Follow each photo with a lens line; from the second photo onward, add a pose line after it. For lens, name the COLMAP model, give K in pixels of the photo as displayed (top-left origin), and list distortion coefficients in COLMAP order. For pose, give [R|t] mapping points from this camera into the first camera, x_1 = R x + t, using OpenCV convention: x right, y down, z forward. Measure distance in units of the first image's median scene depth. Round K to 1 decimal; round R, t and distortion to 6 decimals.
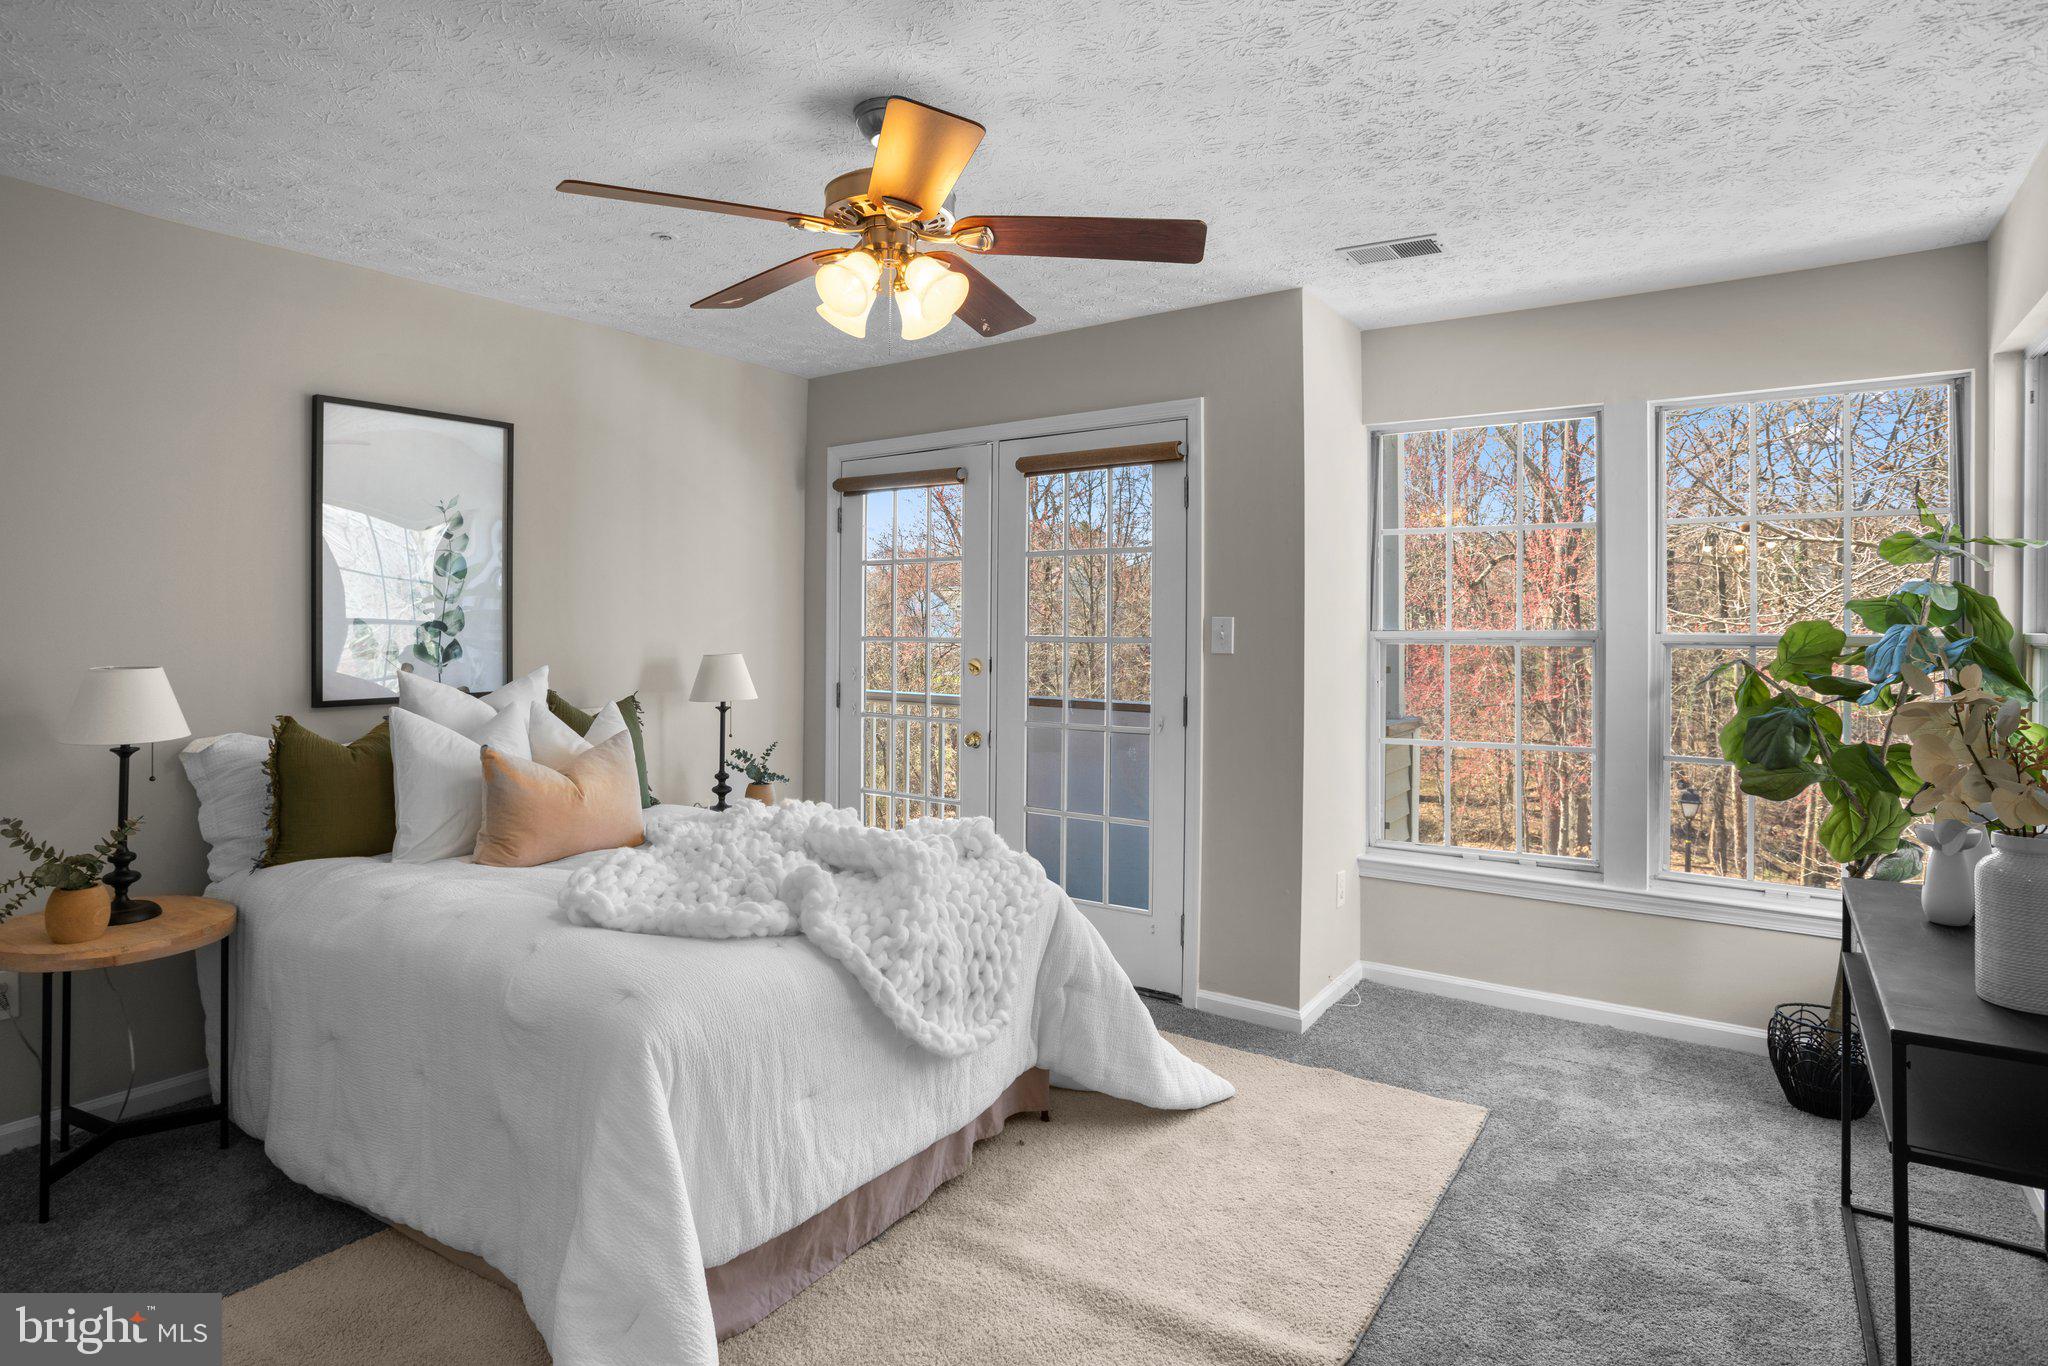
lens RADIAL K [[1104.1, 0, 1026.2], [0, 1104.1, 619.0], [0, 0, 1]] dist [-0.062678, 0.036722]
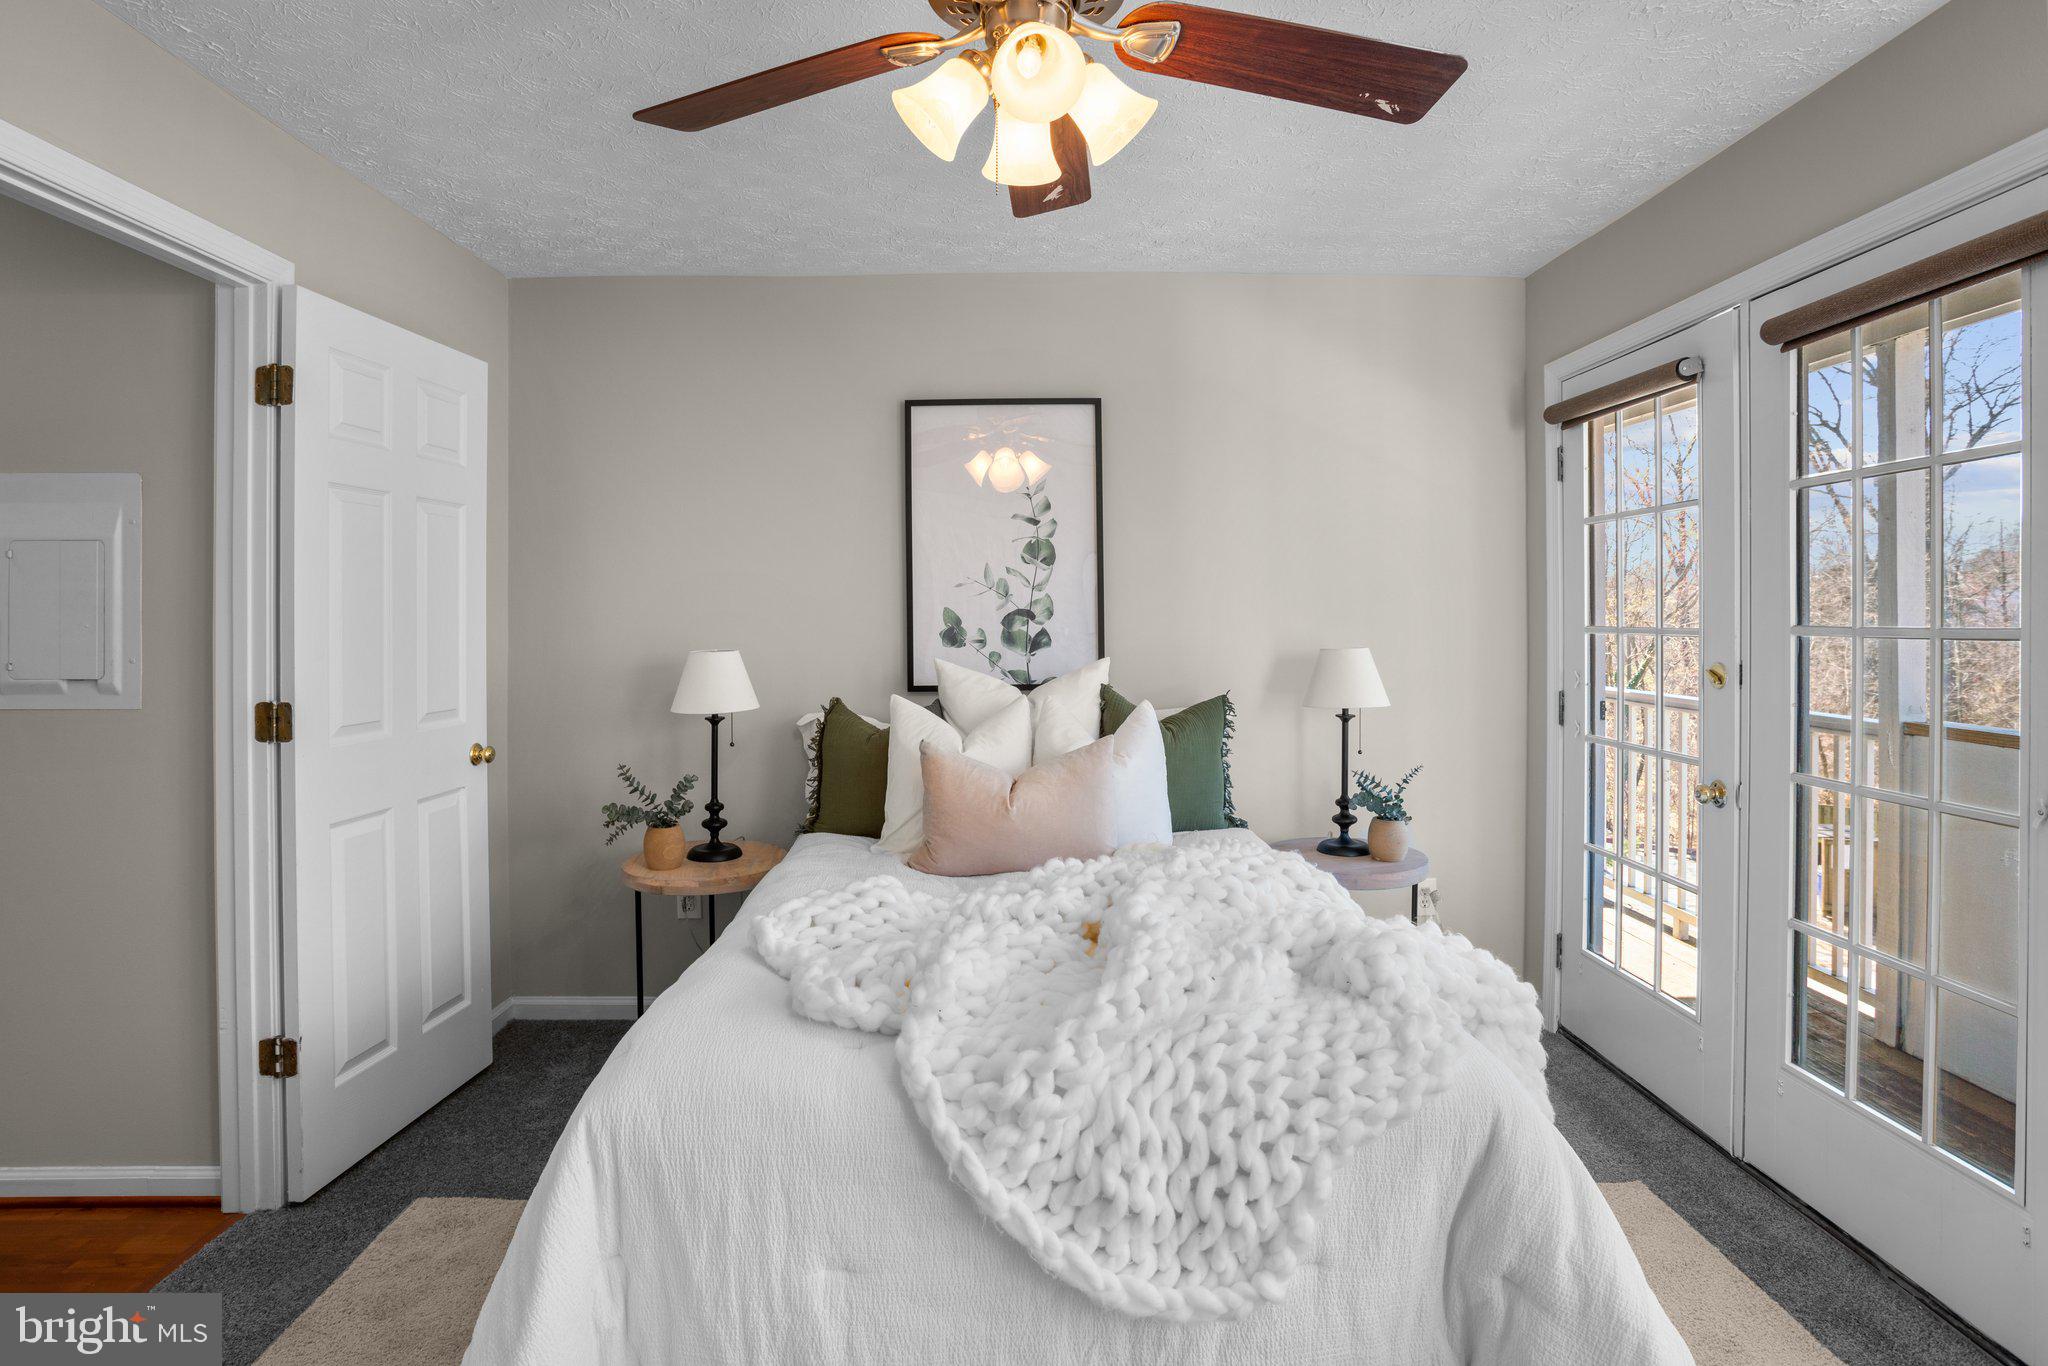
lens RADIAL K [[1104.1, 0, 1026.2], [0, 1104.1, 619.0], [0, 0, 1]] dist [-0.062678, 0.036722]
pose [[0.585303, -0.001499, -0.810814, 0.270518], [0.010374, 0.999930, 0.005640, 0.004827], [0.810749, -0.011712, 0.585277, 0.413130]]
